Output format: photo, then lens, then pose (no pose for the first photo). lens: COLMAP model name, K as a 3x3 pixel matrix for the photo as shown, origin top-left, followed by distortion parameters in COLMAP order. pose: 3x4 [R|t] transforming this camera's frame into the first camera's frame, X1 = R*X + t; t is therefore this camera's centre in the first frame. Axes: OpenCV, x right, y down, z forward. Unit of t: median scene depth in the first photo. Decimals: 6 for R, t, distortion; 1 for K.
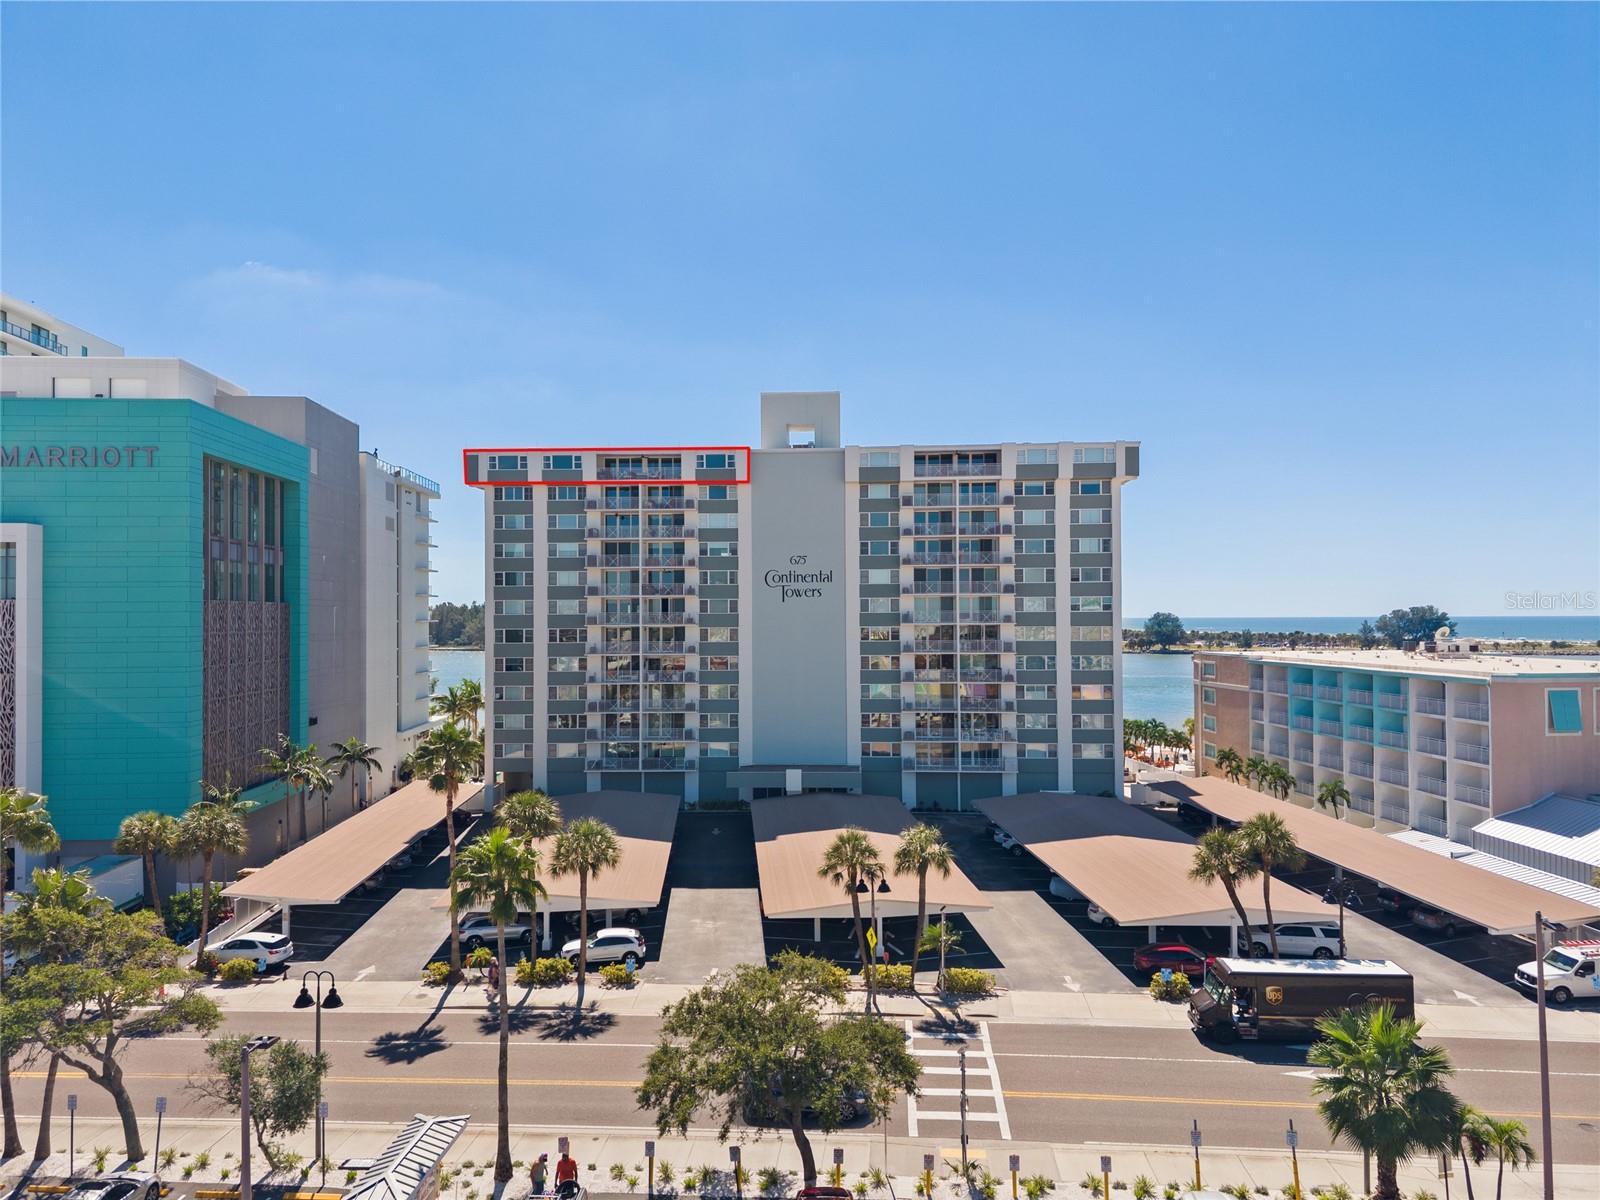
lens RADIAL K [[1067.7, 0, 800.3], [0, 1067.7, 612.6], [0, 0, 1]] dist [0.034544, -0.037985]
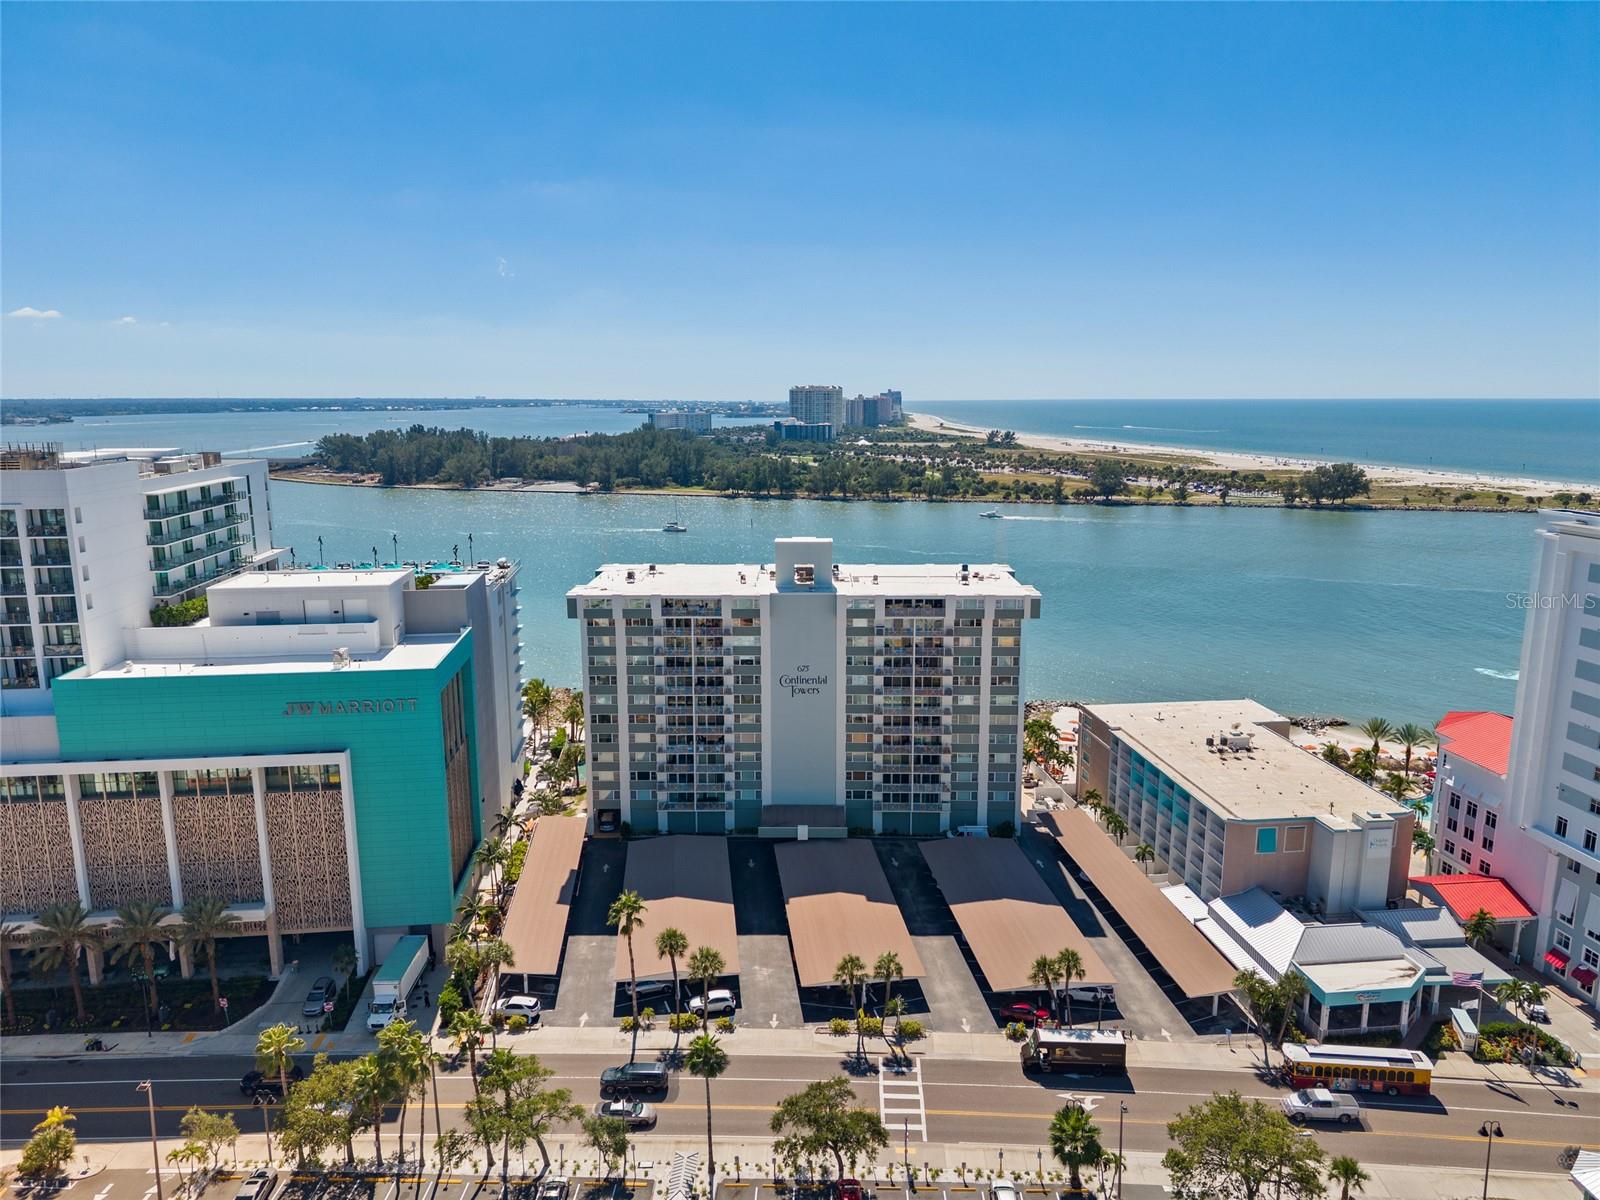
lens RADIAL K [[1069.4, 0, 800.0], [0, 1069.4, 600.0], [0, 0, 1]] dist [0.033530, -0.029046]
pose [[0.999294, -0.002766, 0.037459, -0.060643], [-0.004536, 0.981098, 0.193459, -0.424866], [-0.037286, -0.193492, 0.980393, -0.394962]]
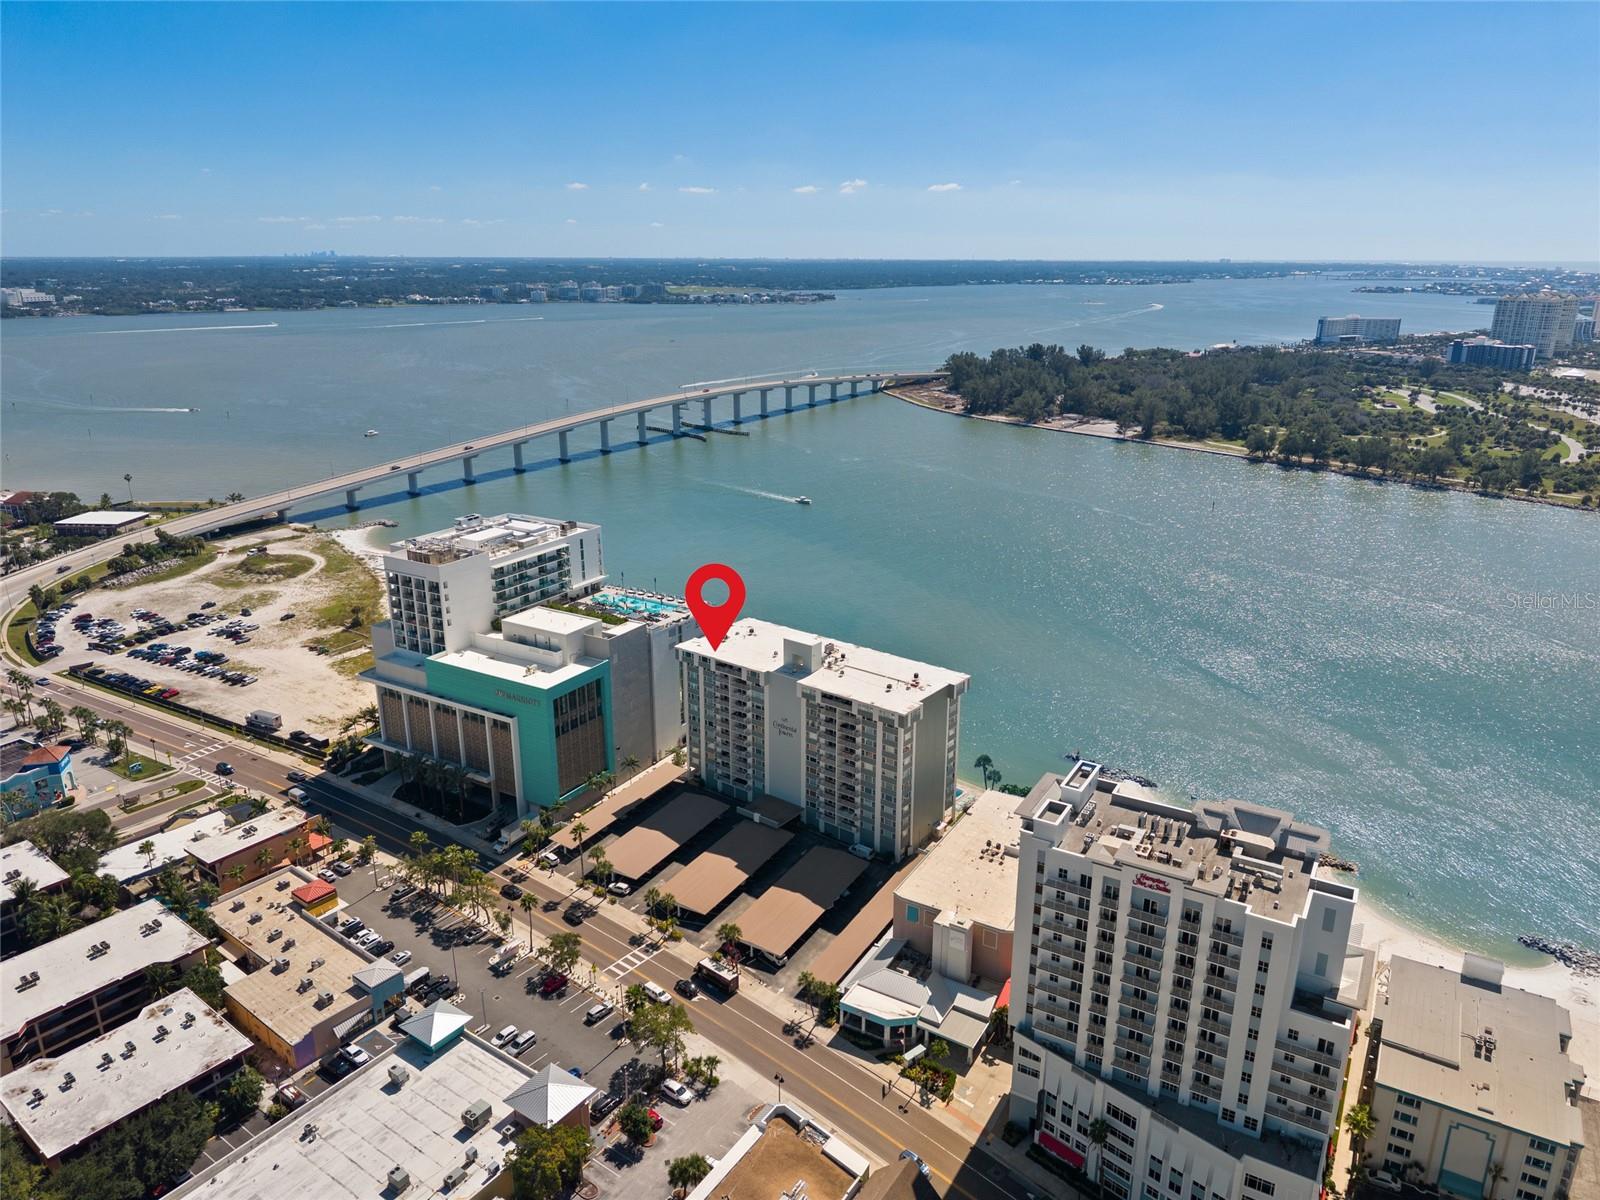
lens RADIAL K [[1083.7, 0, 819.8], [0, 1083.7, 600.3], [0, 0, 1]] dist [0.074340, -0.128369]
pose [[0.823733, 0.185462, -0.535786, 1.289511], [-0.007572, 0.948501, 0.316682, -1.055961], [0.566927, -0.256805, 0.782717, -0.735913]]
